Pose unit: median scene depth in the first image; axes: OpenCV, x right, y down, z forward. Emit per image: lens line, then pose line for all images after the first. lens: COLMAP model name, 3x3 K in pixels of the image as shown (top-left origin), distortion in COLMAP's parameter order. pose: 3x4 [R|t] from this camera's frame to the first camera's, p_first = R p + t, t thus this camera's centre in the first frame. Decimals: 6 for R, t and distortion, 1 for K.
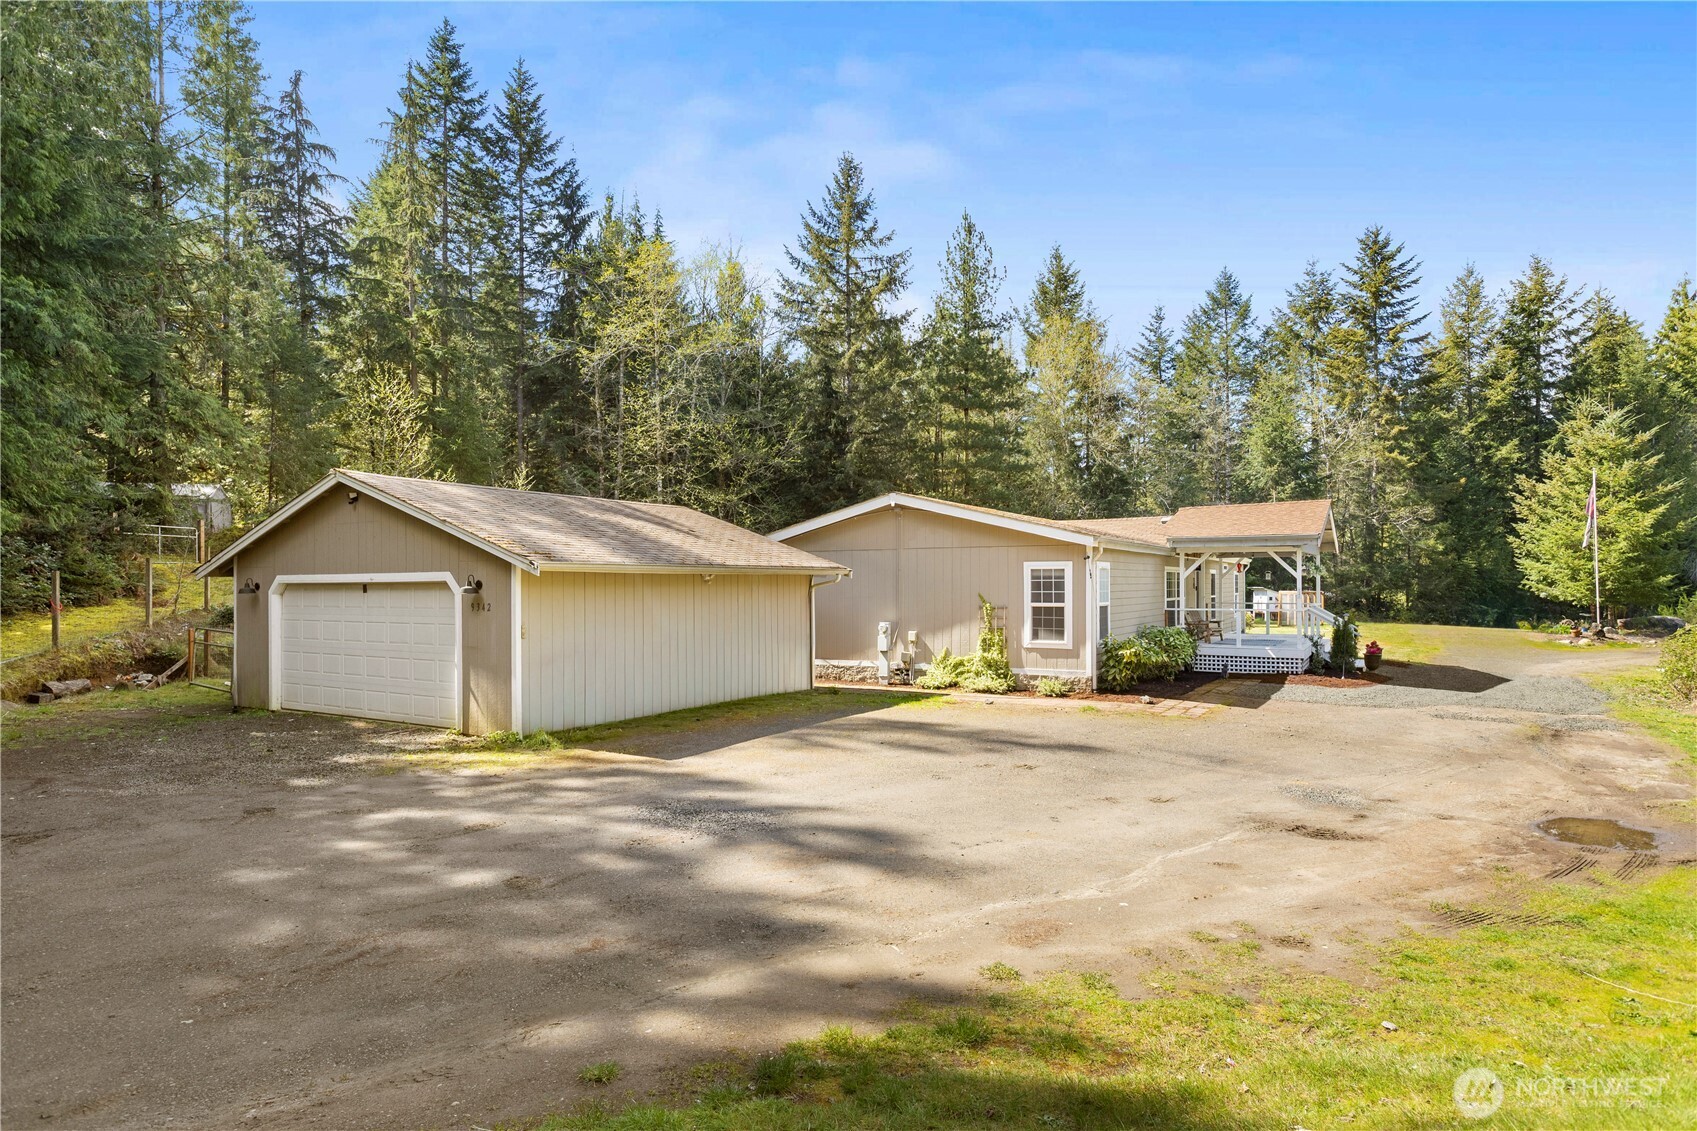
lens RADIAL K [[949.0, 0, 845.2], [0, 949.0, 573.6], [0, 0, 1]] dist [0.003745, 0.000548]
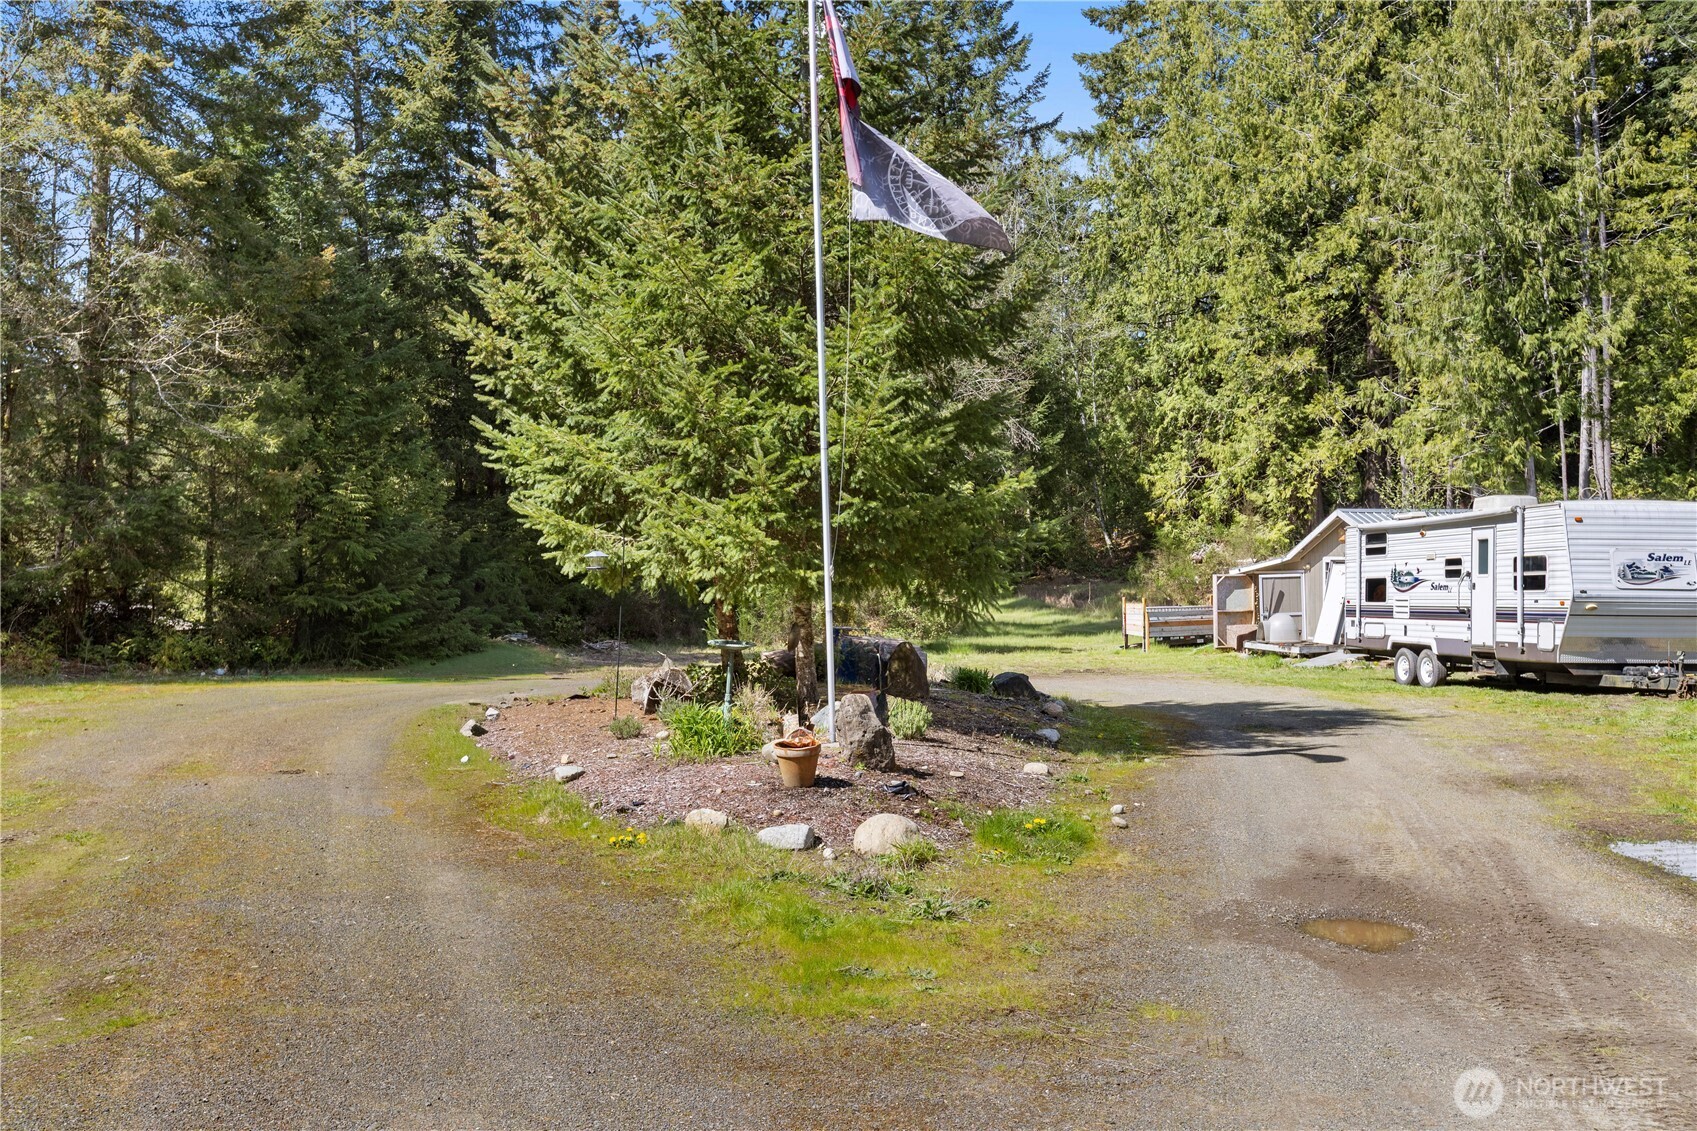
lens RADIAL K [[1434.0, 0, 846.9], [0, 1434.0, 571.5], [0, 0, 1]] dist [-0.004963, -0.002148]
pose [[0.629761, -0.011145, 0.776709, 0.358609], [0.008246, 0.999937, 0.007662, 0.015803], [-0.776745, 0.001579, 0.629813, 0.519982]]
